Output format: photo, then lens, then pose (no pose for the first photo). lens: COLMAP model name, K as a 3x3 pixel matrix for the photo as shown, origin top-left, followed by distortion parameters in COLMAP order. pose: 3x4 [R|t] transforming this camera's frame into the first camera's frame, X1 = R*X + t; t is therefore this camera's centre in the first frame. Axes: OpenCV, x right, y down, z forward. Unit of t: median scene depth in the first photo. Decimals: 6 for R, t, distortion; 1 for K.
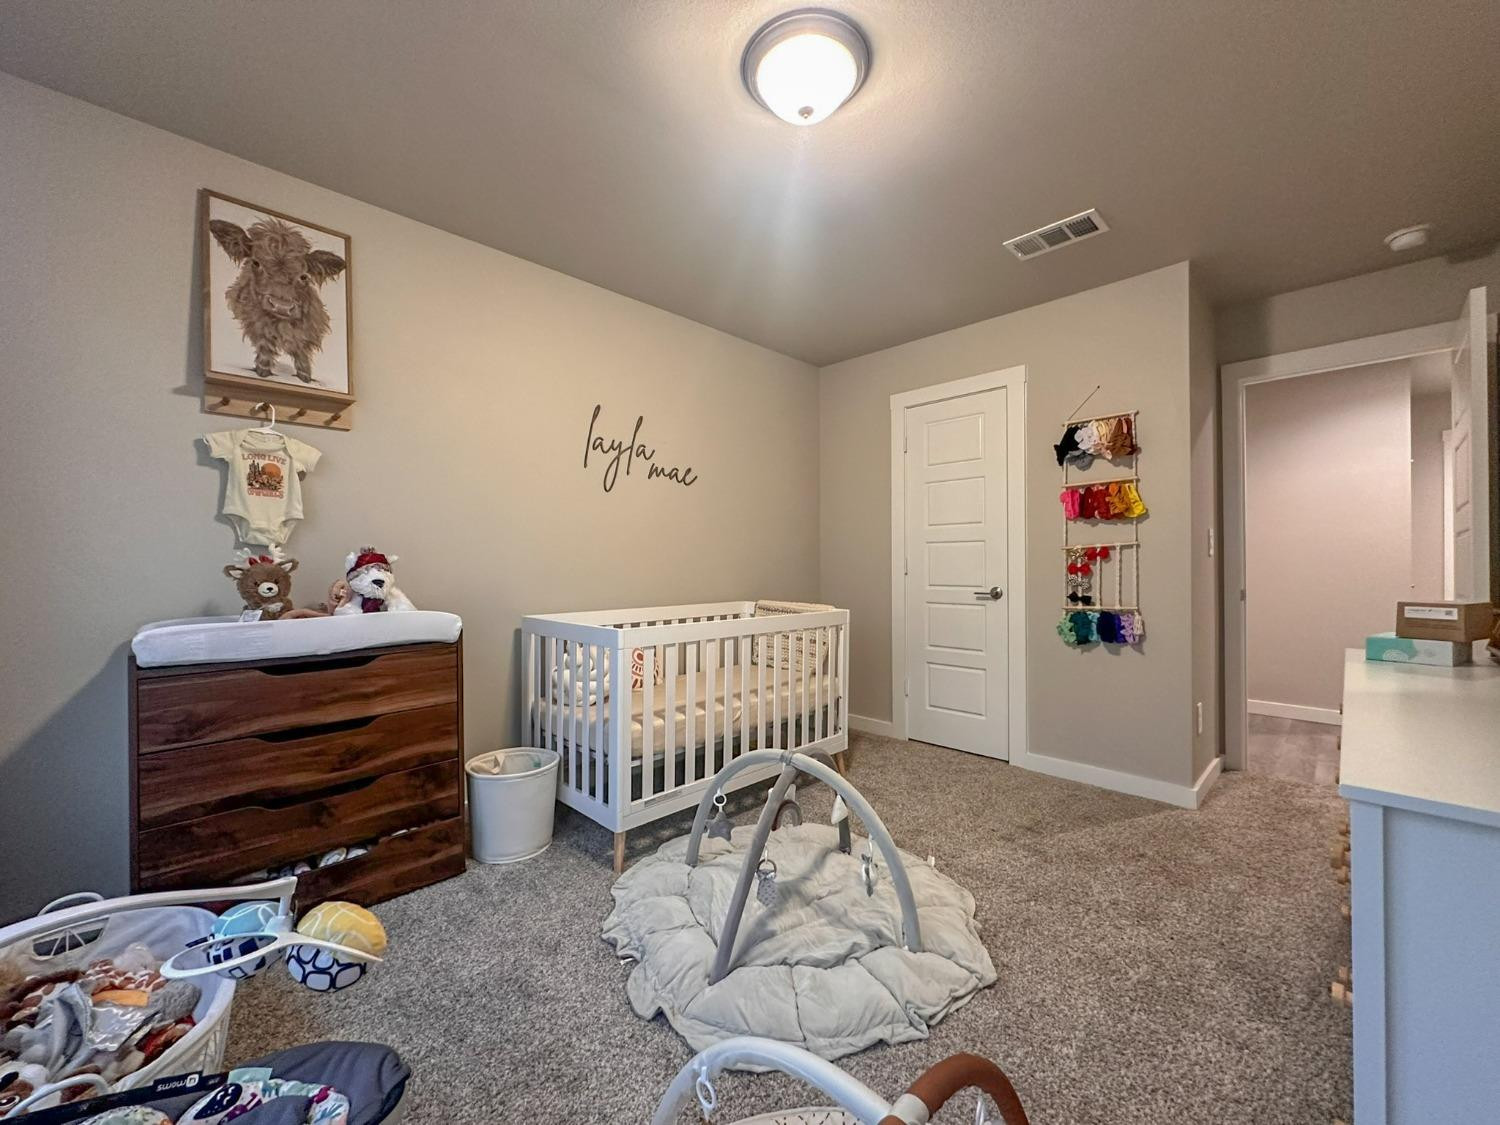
lens RADIAL K [[597.1, 0, 761.2], [0, 597.1, 555.3], [0, 0, 1]] dist [-0.003959, 0.000821]
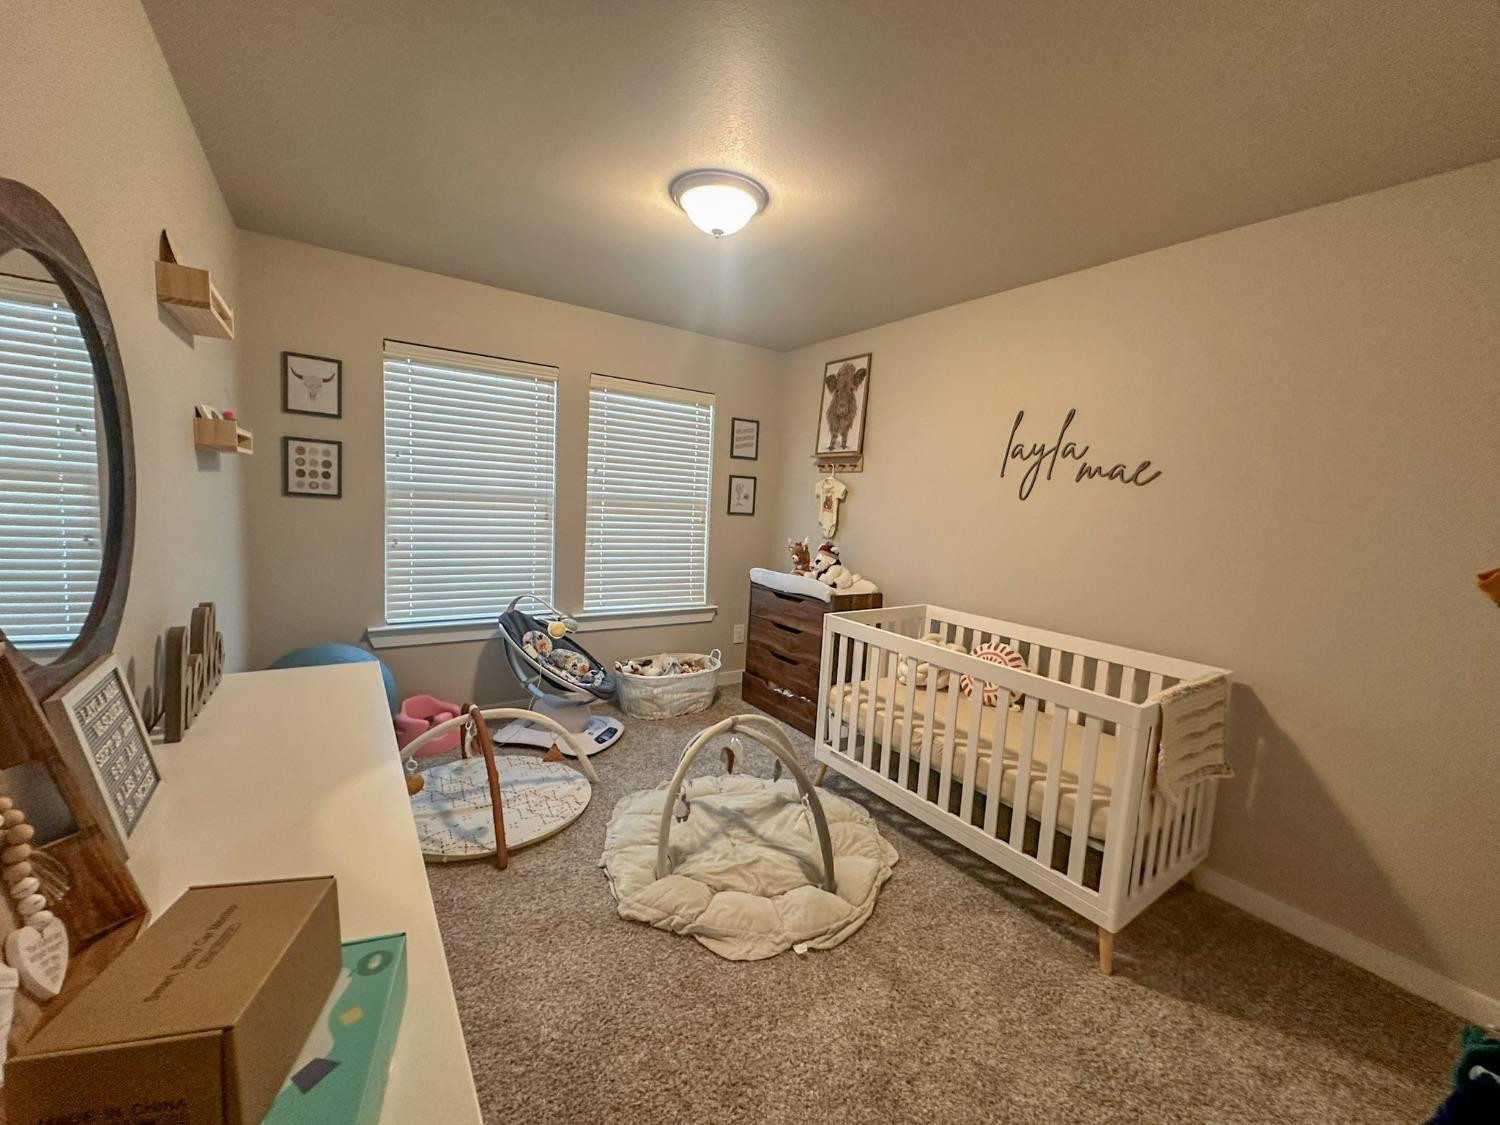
lens RADIAL K [[597.1, 0, 750.7], [0, 597.1, 562.4], [0, 0, 1]] dist [-0.003959, 0.000821]
pose [[-0.181454, 0.089140, -0.979351, 0.988862], [-0.053319, 0.993527, 0.100309, -0.102306], [0.981953, 0.070419, -0.175527, 0.955512]]
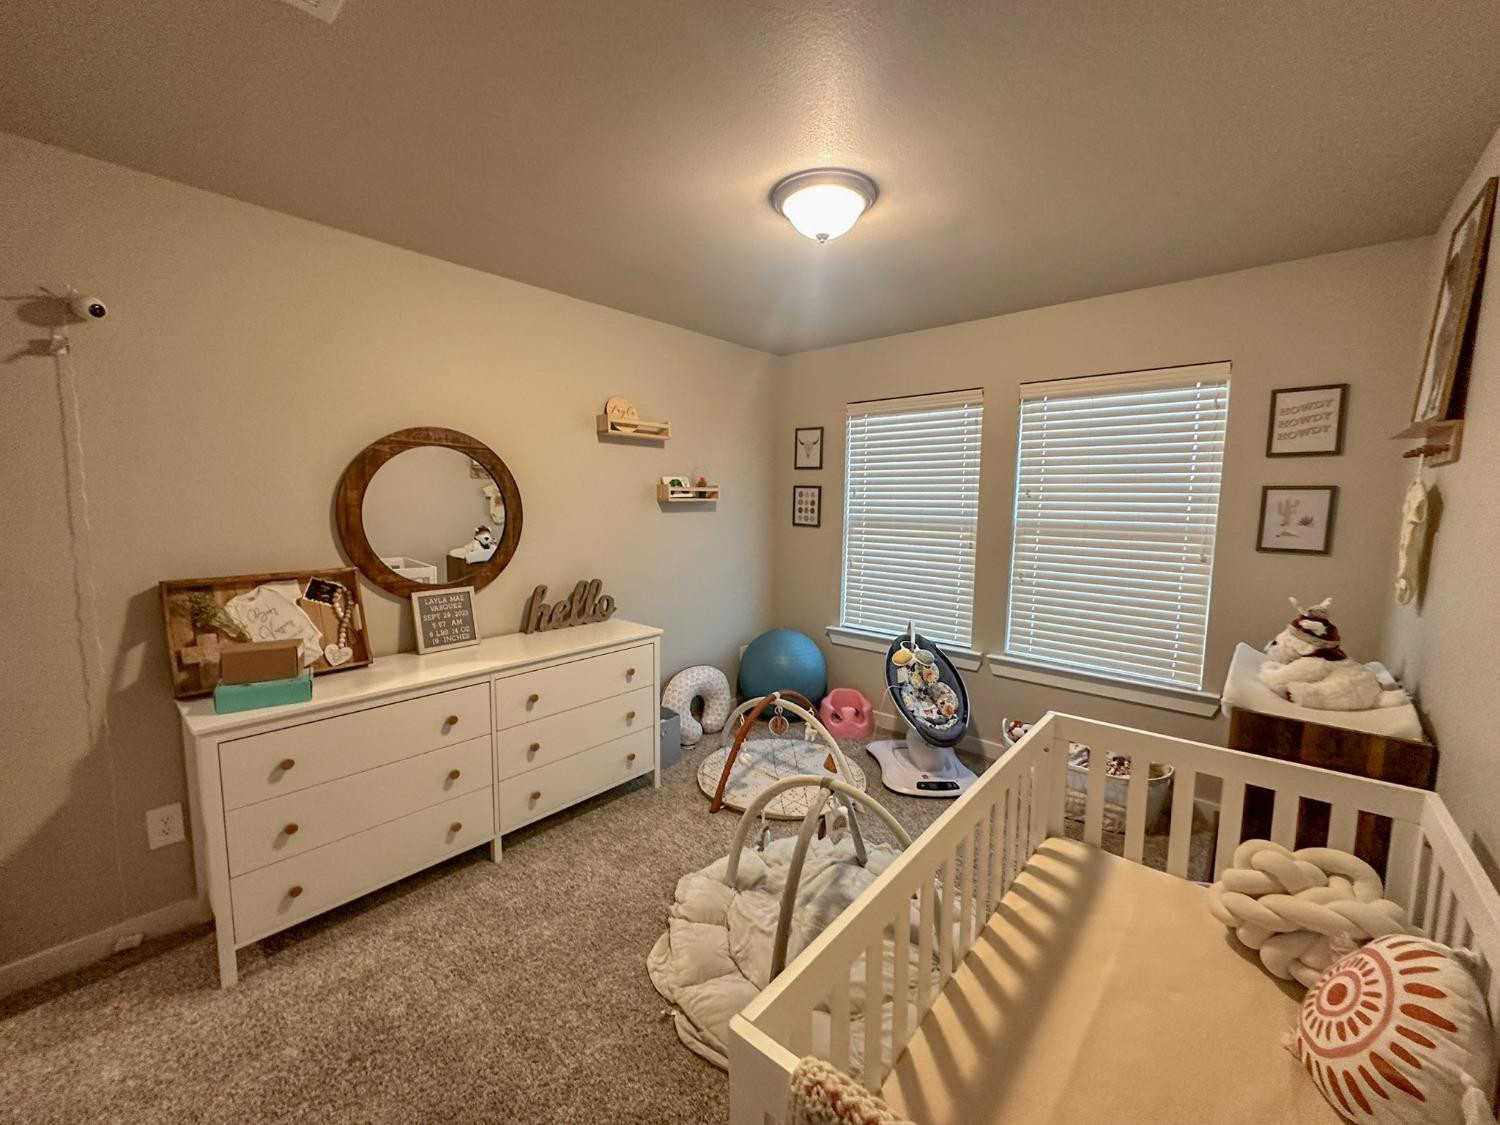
lens RADIAL K [[597.1, 0, 751.9], [0, 597.1, 561.0], [0, 0, 1]] dist [-0.003959, 0.000821]
pose [[-0.996819, -0.016551, -0.077963, 0.214635], [-0.023769, 0.995421, 0.092587, -0.122744], [0.076073, 0.094146, -0.992648, 1.583478]]
